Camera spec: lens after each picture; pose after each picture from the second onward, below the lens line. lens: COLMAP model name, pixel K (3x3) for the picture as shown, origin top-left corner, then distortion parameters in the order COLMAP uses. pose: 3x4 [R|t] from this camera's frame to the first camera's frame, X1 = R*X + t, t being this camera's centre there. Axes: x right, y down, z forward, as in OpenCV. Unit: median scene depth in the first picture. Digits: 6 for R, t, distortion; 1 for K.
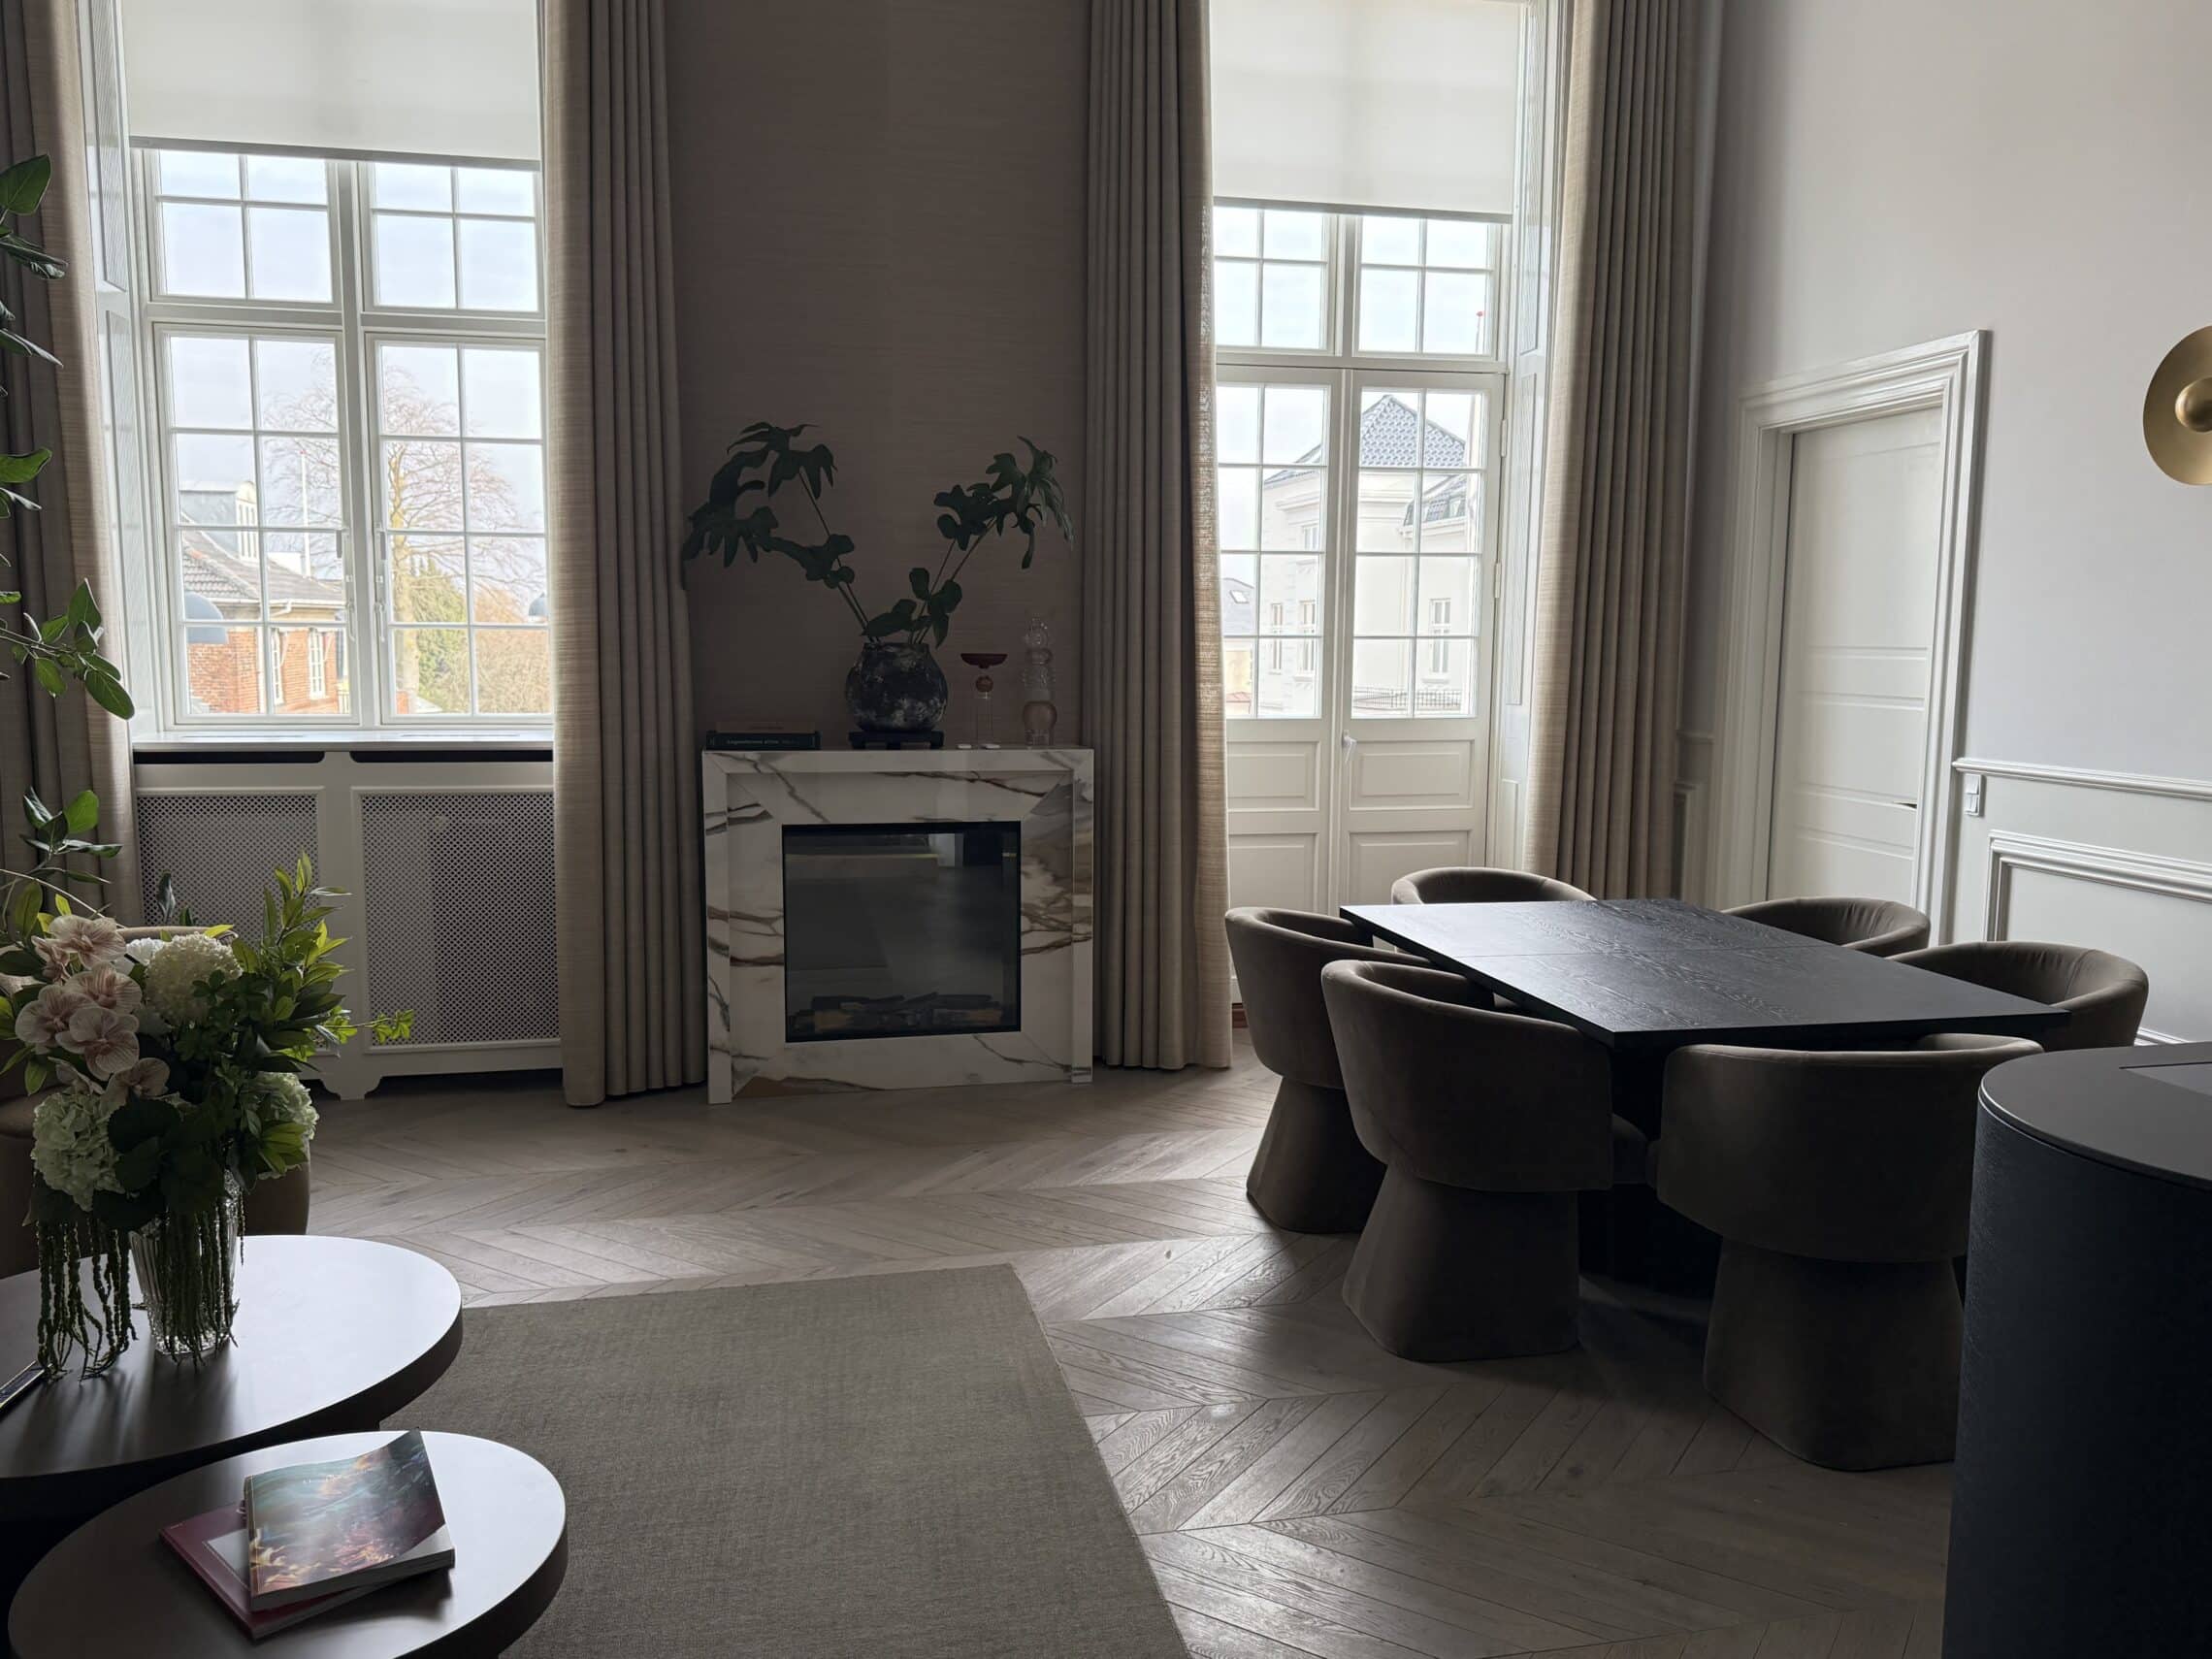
lens RADIAL K [[1616.7, 0, 1121.9], [0, 1616.7, 832.2], [0, 0, 1]] dist [0.009325, -0.041613]
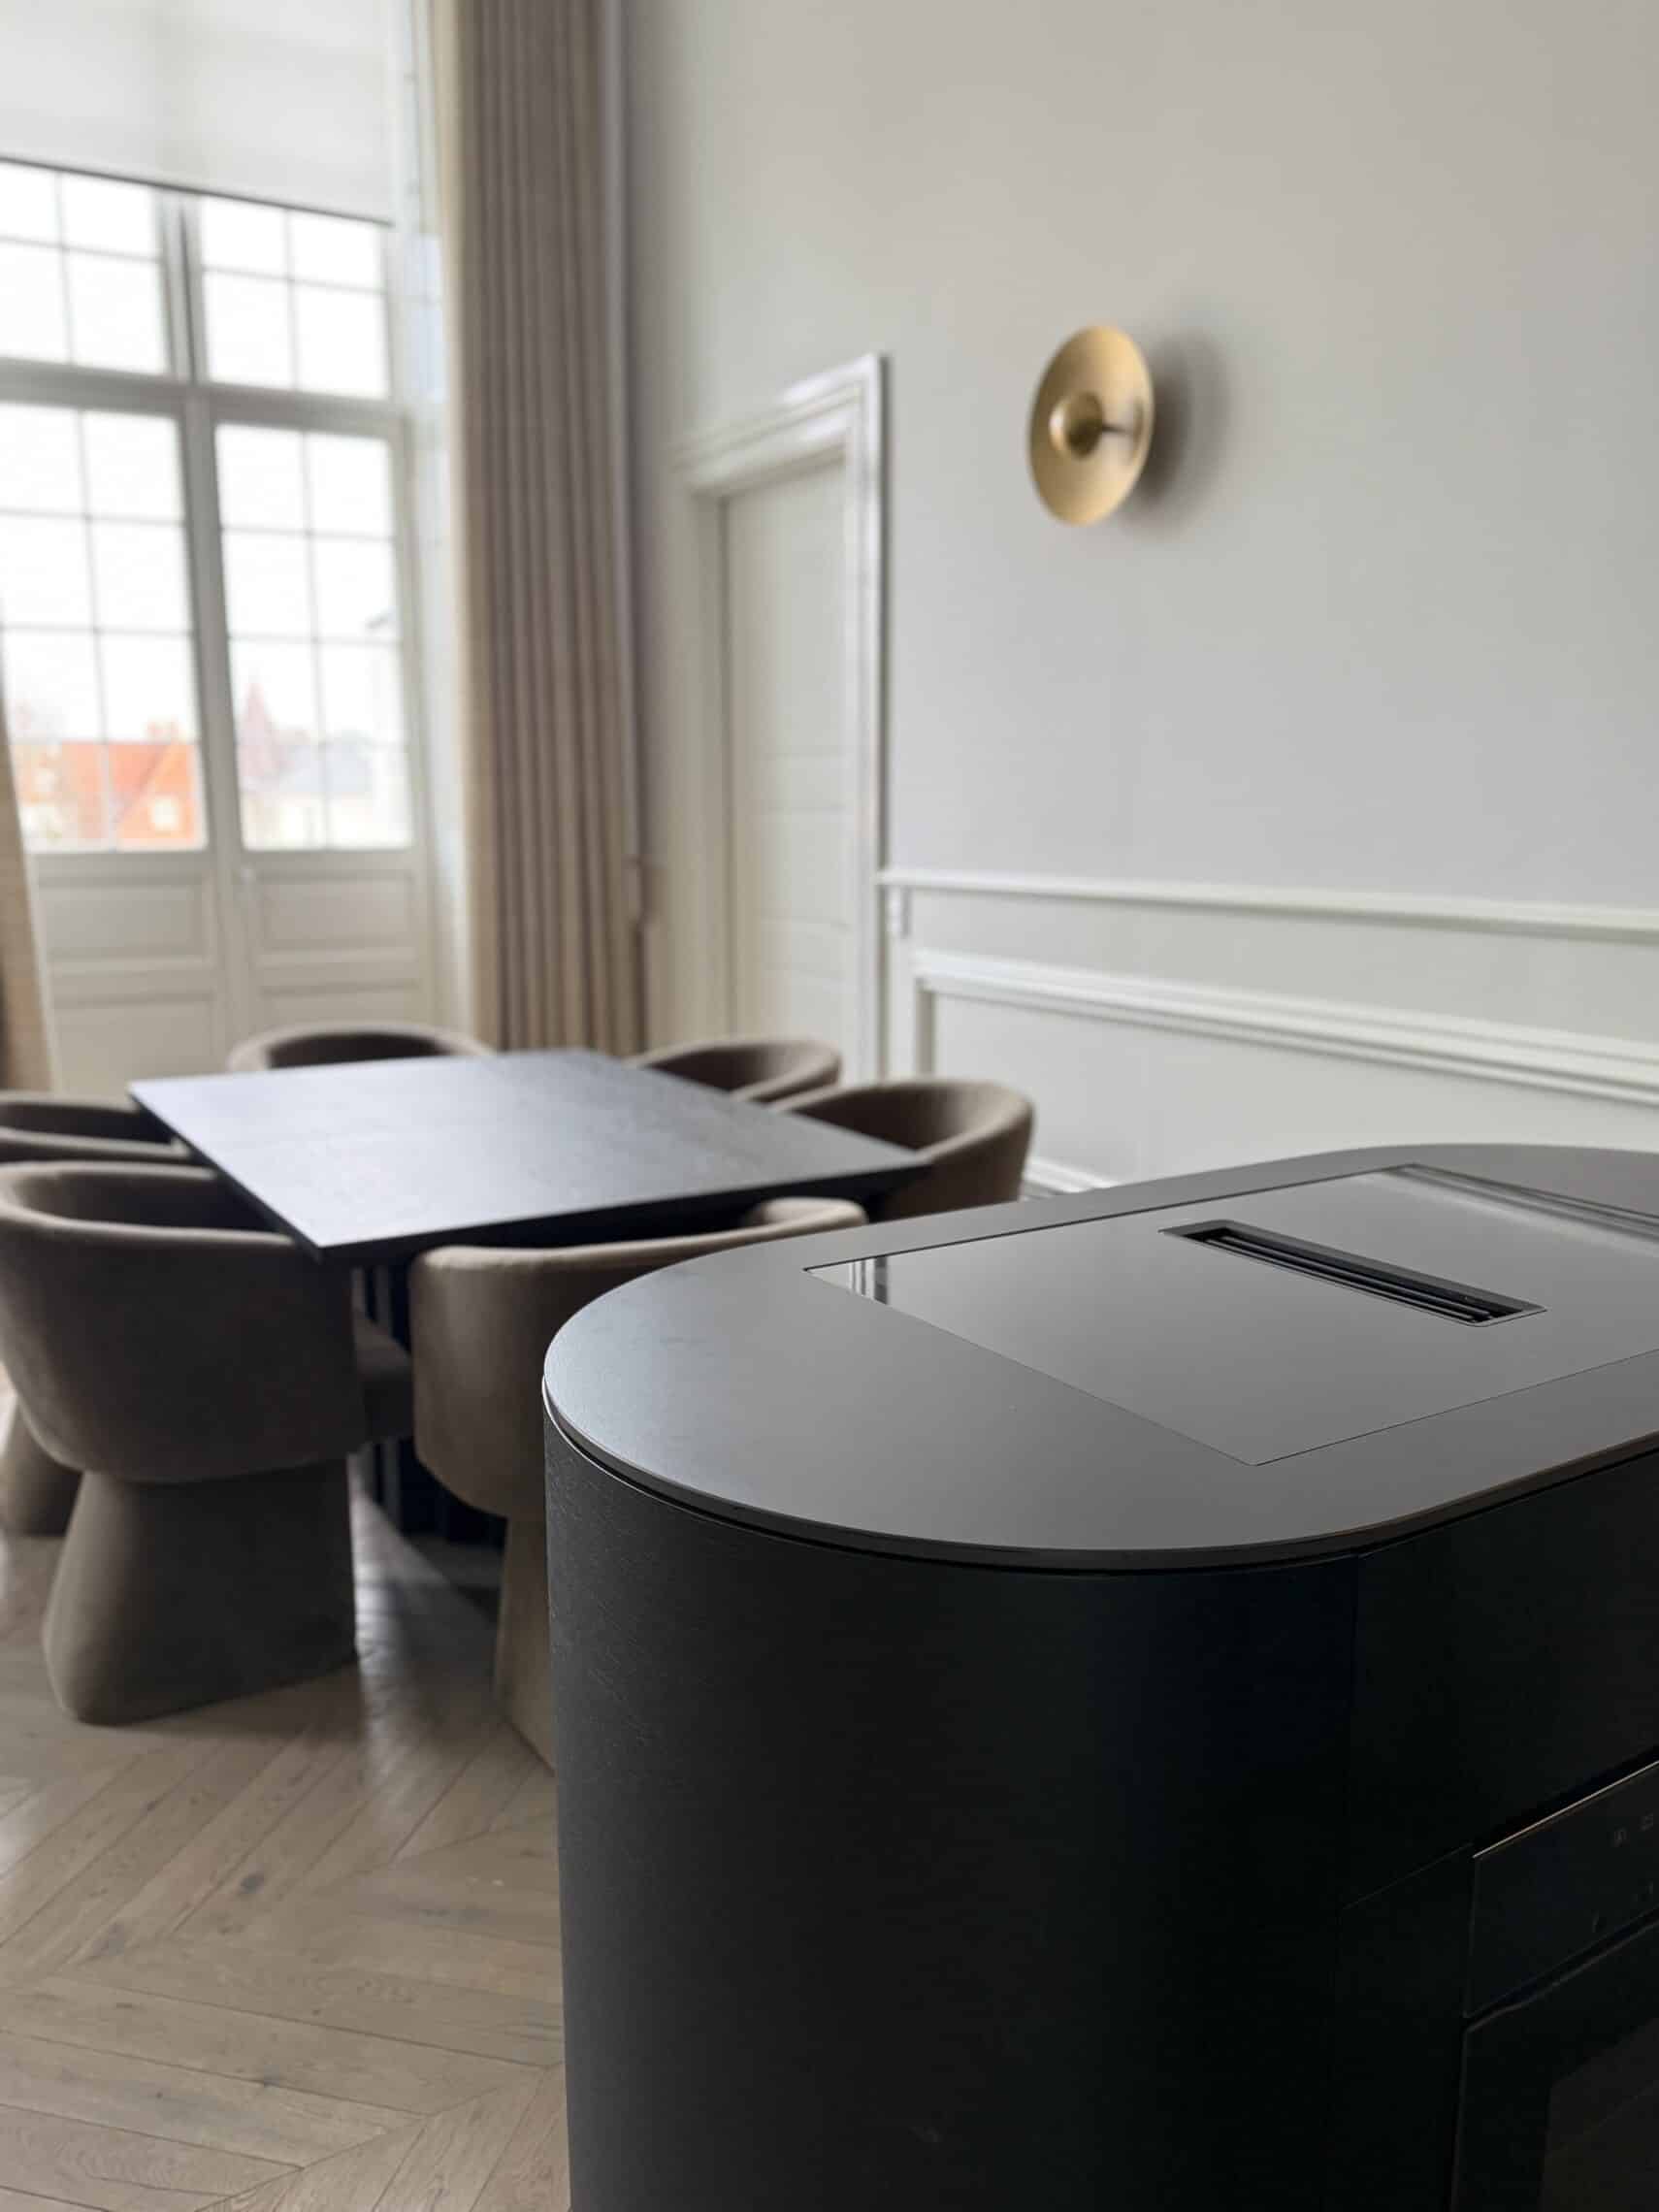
lens RADIAL K [[1616.7, 0, 836.6], [0, 1616.7, 1116.7], [0, 0, 1]] dist [0.009325, -0.041613]
pose [[0.940890, -0.068226, 0.331771, 0.195288], [0.043142, 0.995665, 0.082400, 0.013222], [-0.335955, -0.063216, 0.939754, 0.179049]]
